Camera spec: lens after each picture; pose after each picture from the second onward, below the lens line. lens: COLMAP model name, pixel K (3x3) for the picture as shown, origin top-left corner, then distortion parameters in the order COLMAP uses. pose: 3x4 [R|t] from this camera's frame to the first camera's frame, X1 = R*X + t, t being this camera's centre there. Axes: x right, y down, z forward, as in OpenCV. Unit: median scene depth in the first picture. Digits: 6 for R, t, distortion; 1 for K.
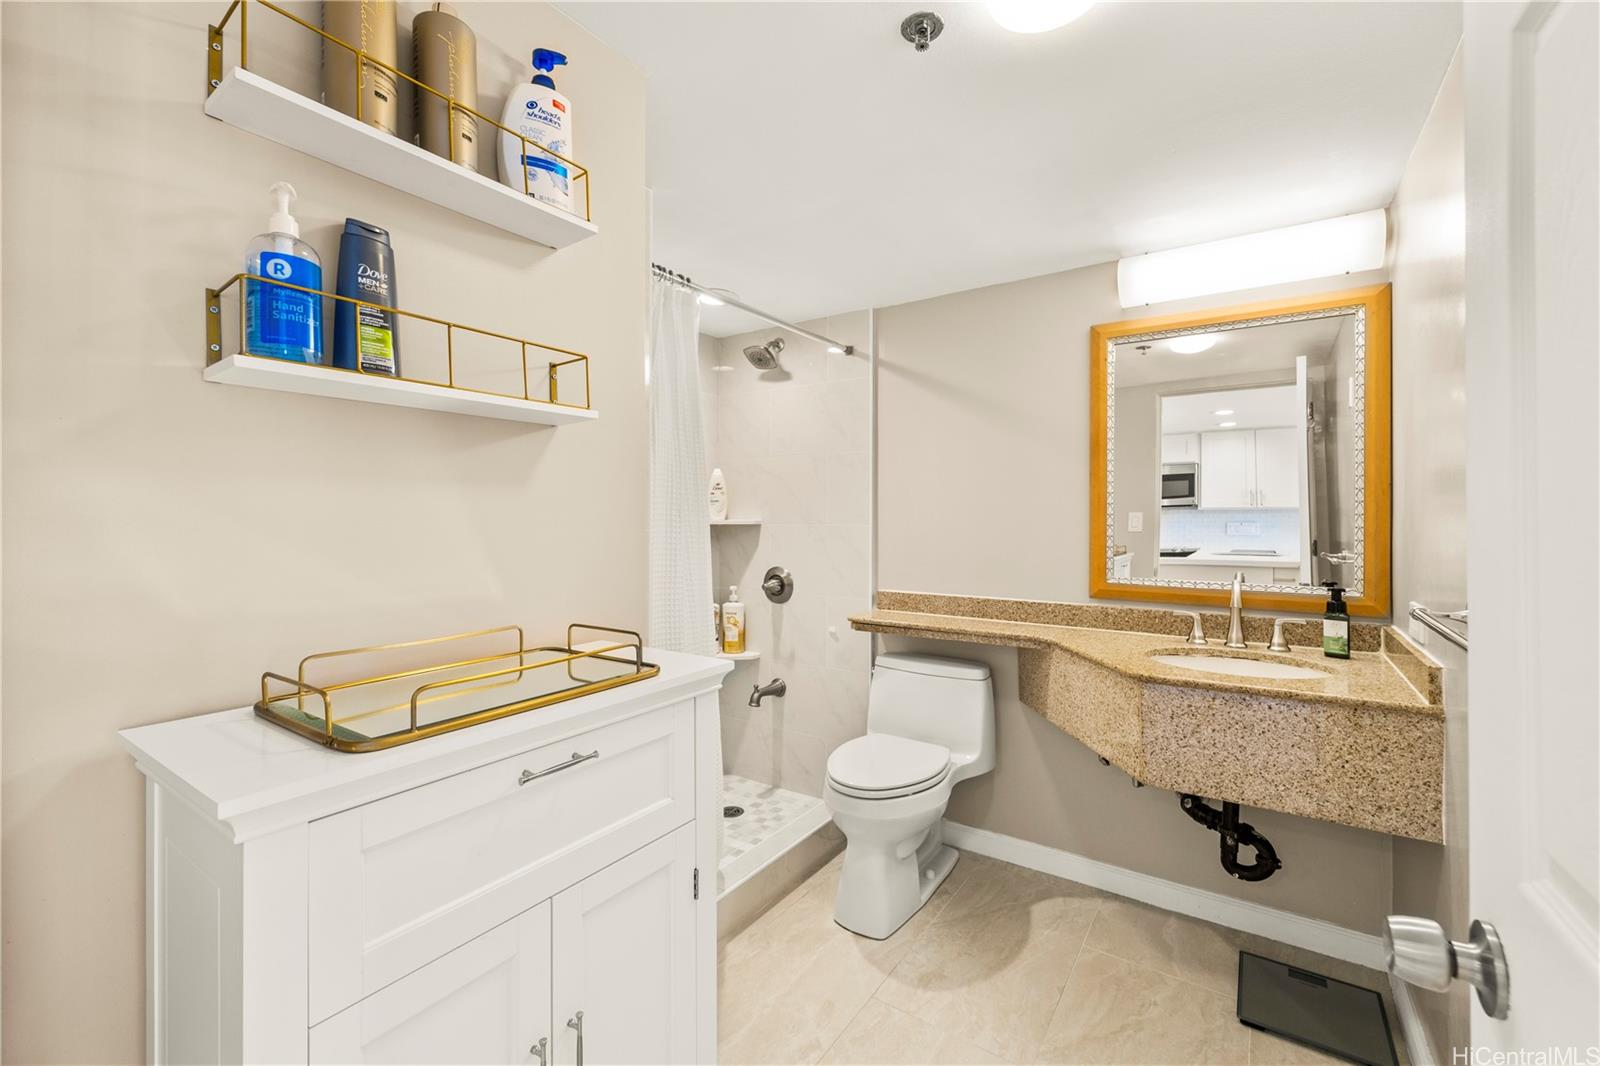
lens RADIAL K [[675.9, 0, 797.9], [0, 675.9, 527.2], [0, 0, 1]] dist [-0.001666, -0.000517]
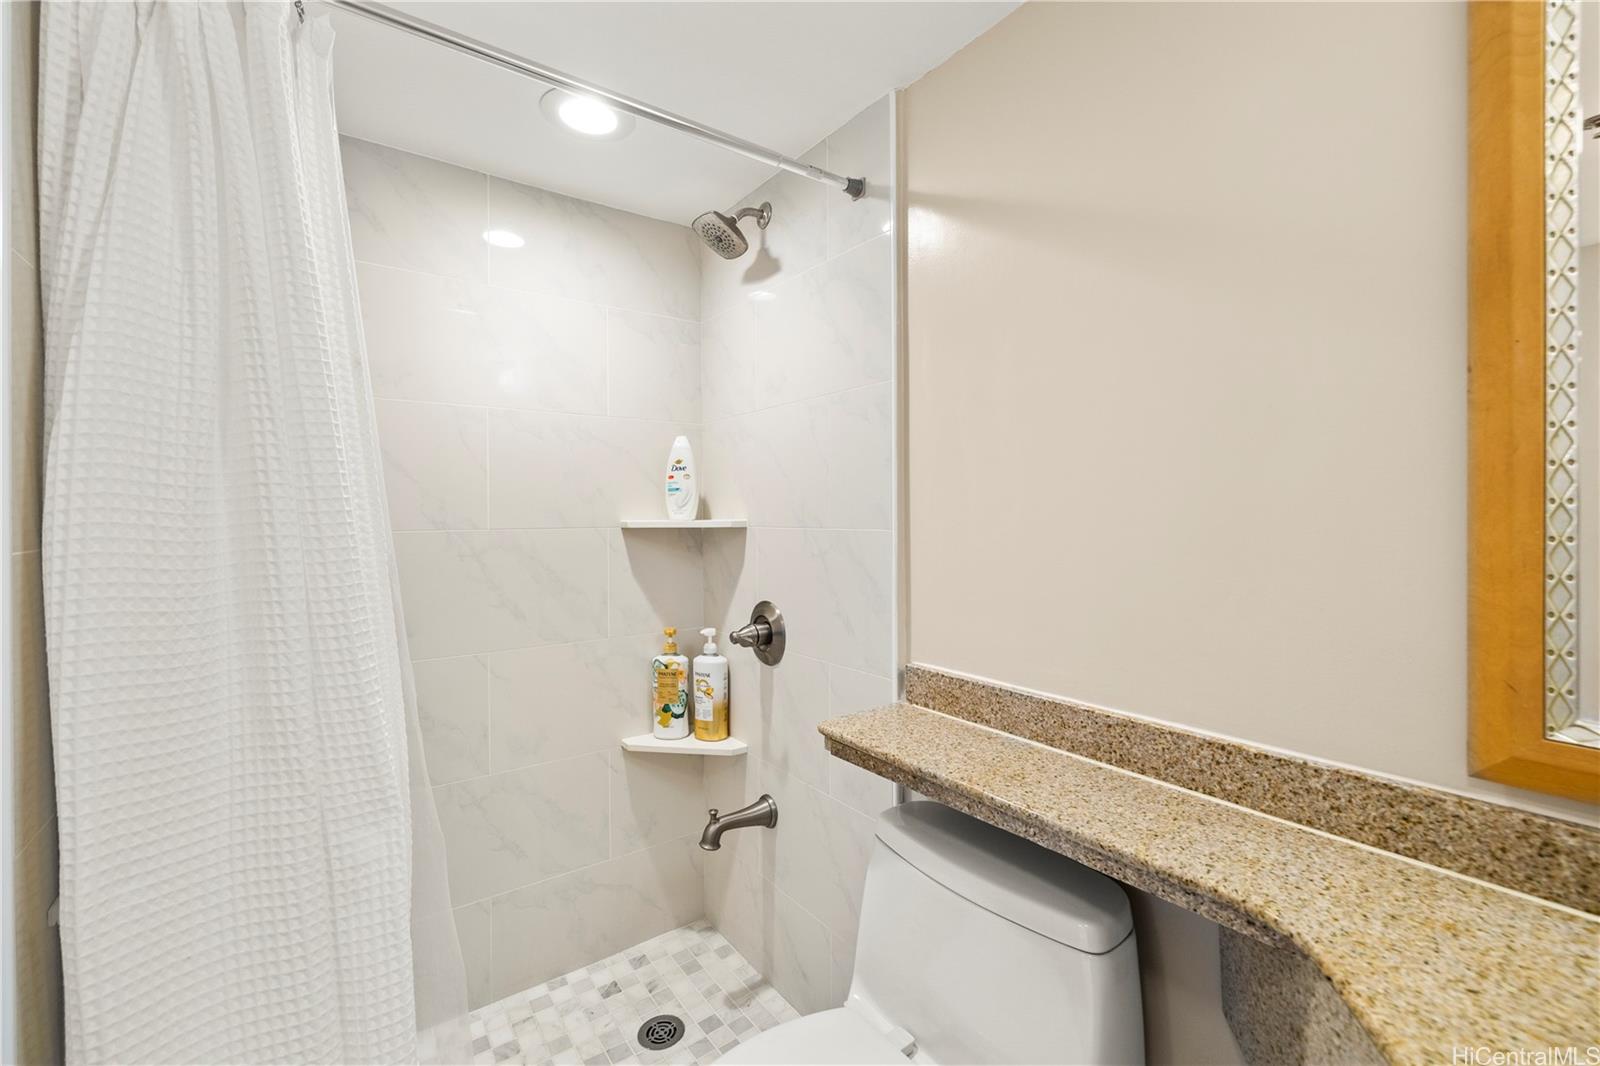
lens RADIAL K [[675.9, 0, 804.2], [0, 675.9, 522.4], [0, 0, 1]] dist [-0.001666, -0.000517]
pose [[0.947616, -0.004543, -0.319380, 0.188529], [0.004648, 0.999989, -0.000435, -0.008153], [0.319379, -0.001073, 0.947627, 0.473617]]
